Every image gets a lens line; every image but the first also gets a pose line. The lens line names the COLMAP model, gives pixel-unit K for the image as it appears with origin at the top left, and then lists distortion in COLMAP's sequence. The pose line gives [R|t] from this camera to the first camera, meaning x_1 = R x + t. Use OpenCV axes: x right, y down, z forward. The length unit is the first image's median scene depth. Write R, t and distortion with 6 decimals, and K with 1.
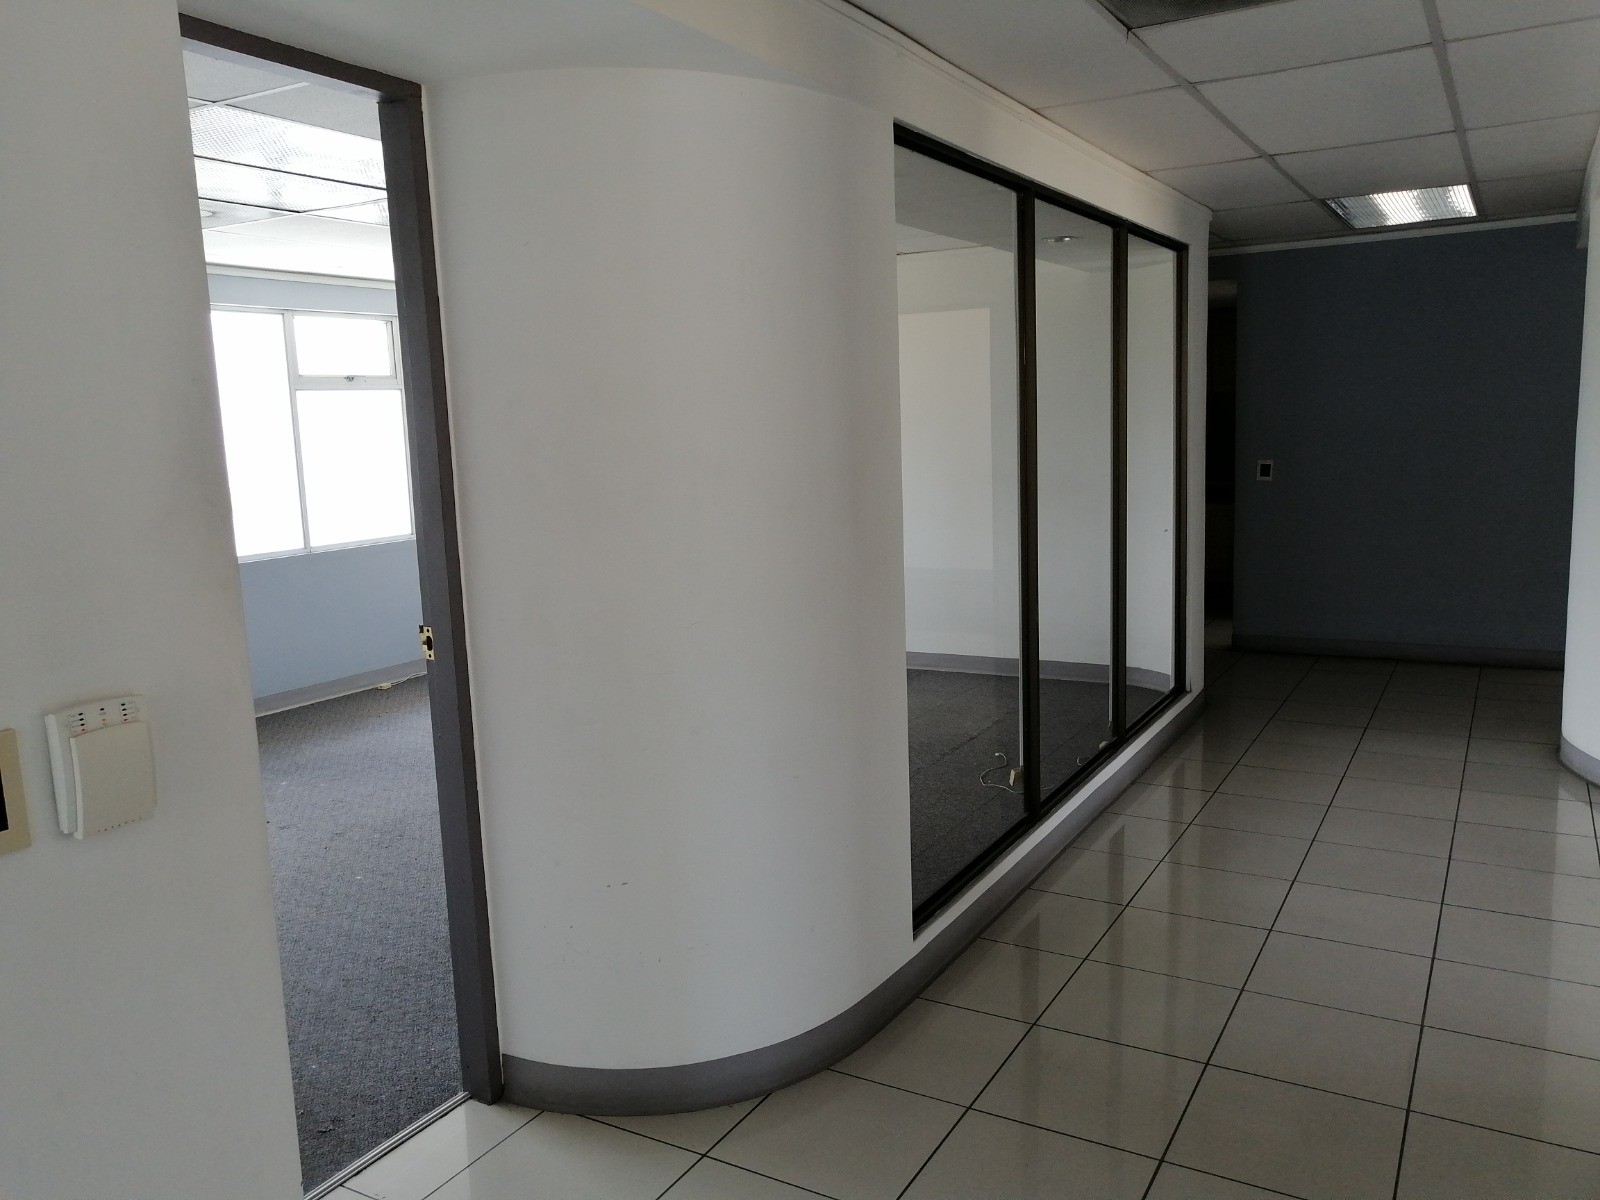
lens RADIAL K [[1244.8, 0, 800.1], [0, 1244.8, 594.7], [0, 0, 1]] dist [-0.001062, 0.002602]
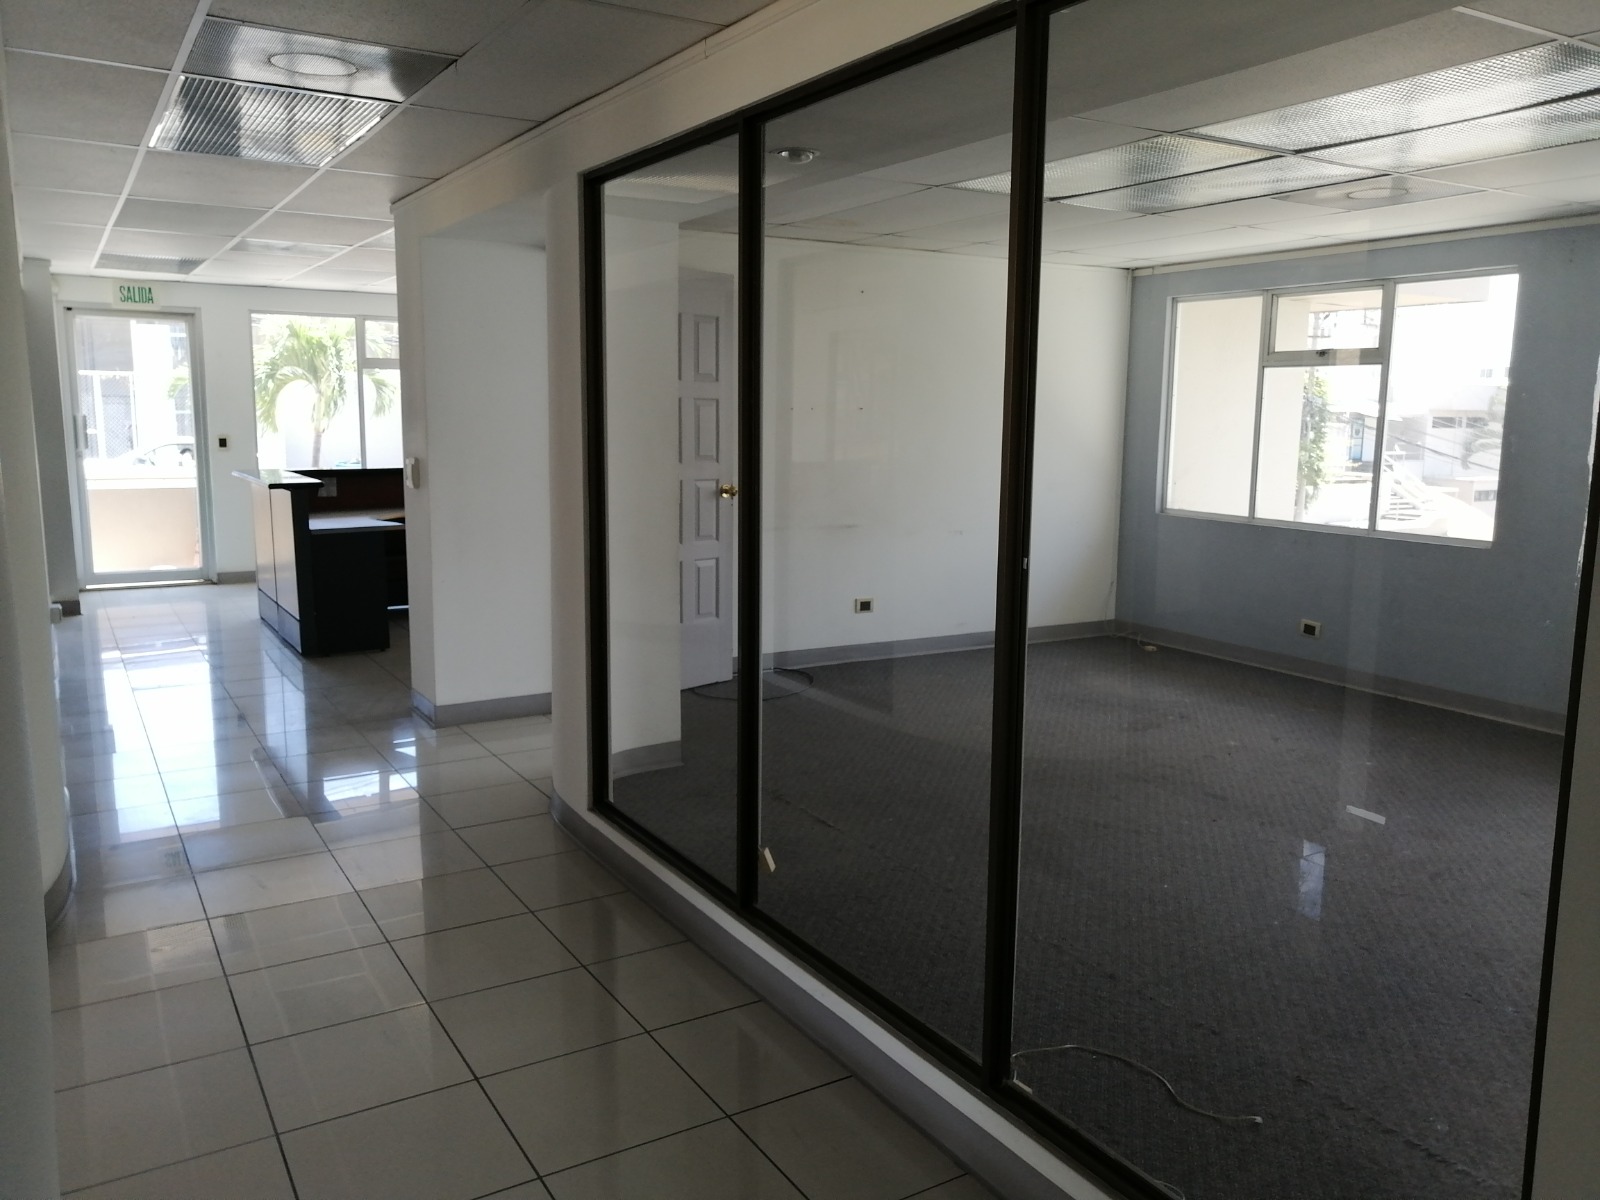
lens RADIAL K [[1244.8, 0, 801.3], [0, 1244.8, 603.7], [0, 0, 1]] dist [-0.001062, 0.002602]
pose [[-0.483737, 0.165294, -0.859463, 0.720873], [-0.119537, 0.960324, 0.251971, -0.189956], [0.867012, 0.224625, -0.444785, 1.170756]]
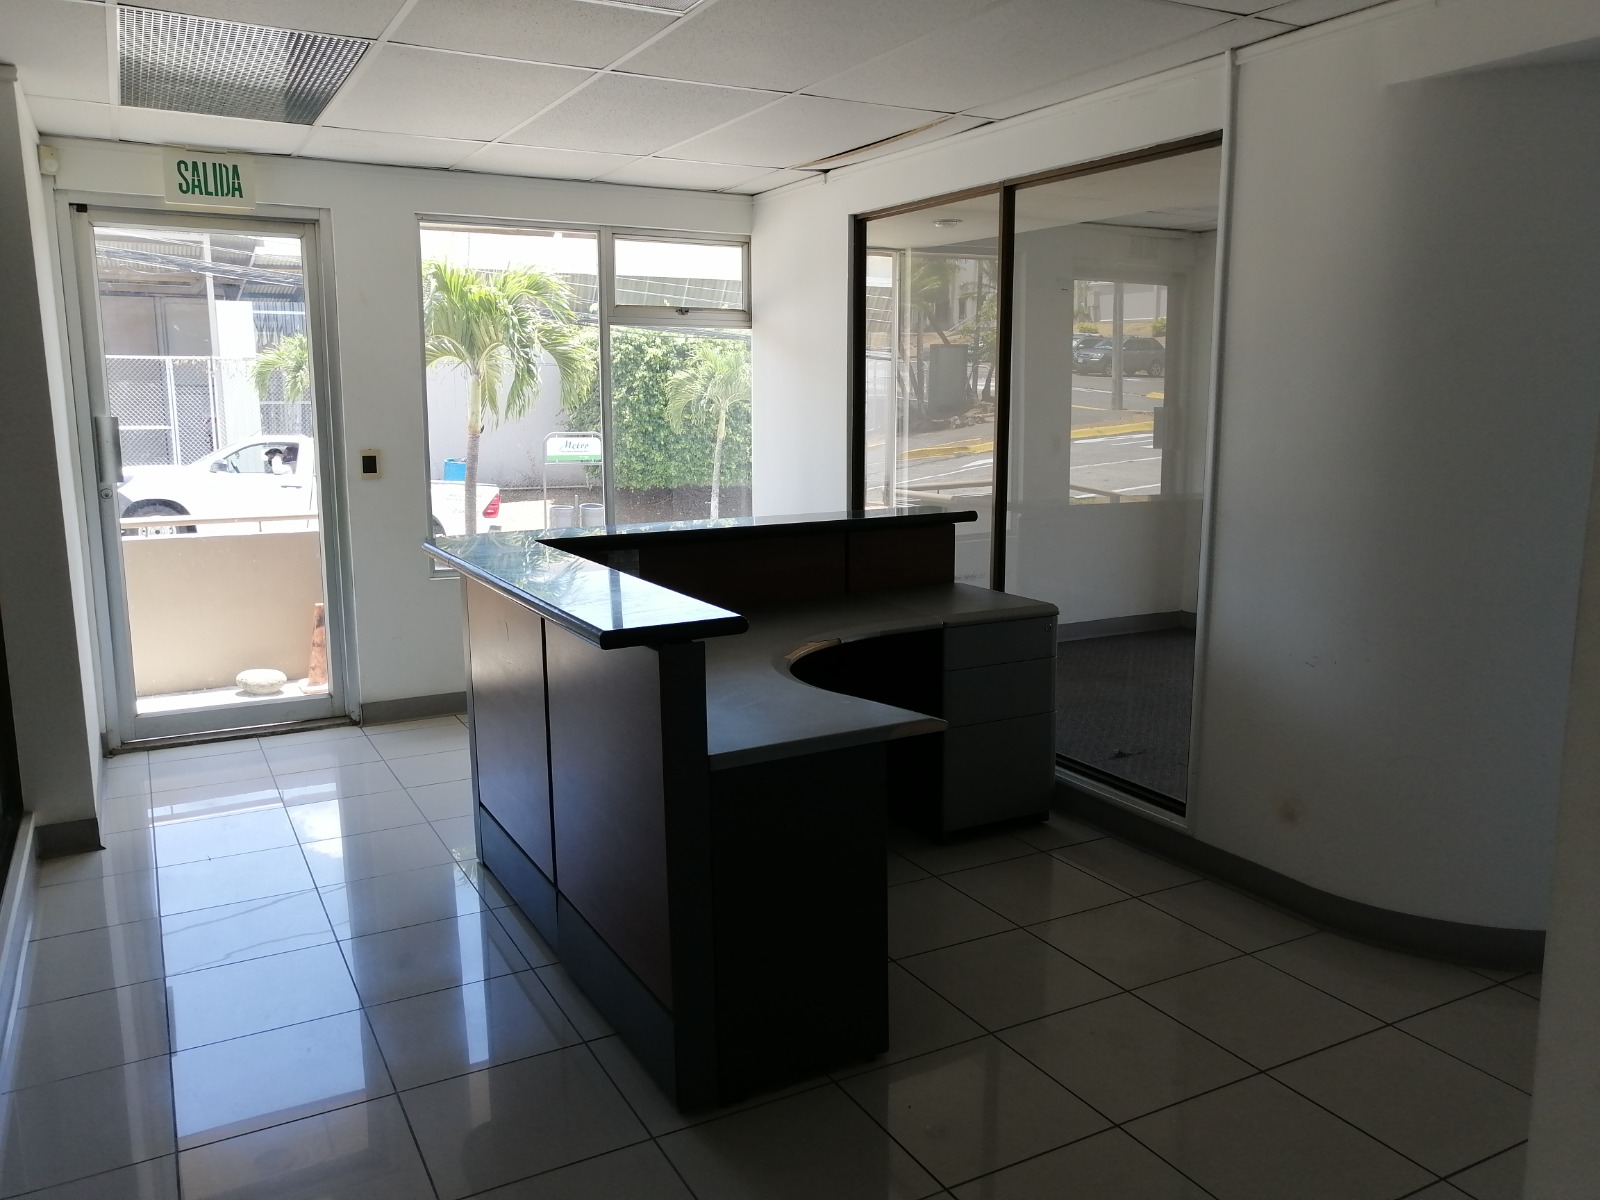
lens RADIAL K [[1244.8, 0, 801.7], [0, 1244.8, 601.6], [0, 0, 1]] dist [-0.001062, 0.002602]
pose [[-0.527468, 0.177537, -0.830818, 0.372878], [-0.101893, 0.957643, 0.269327, -0.100690], [0.843443, 0.226716, -0.487036, 0.650886]]
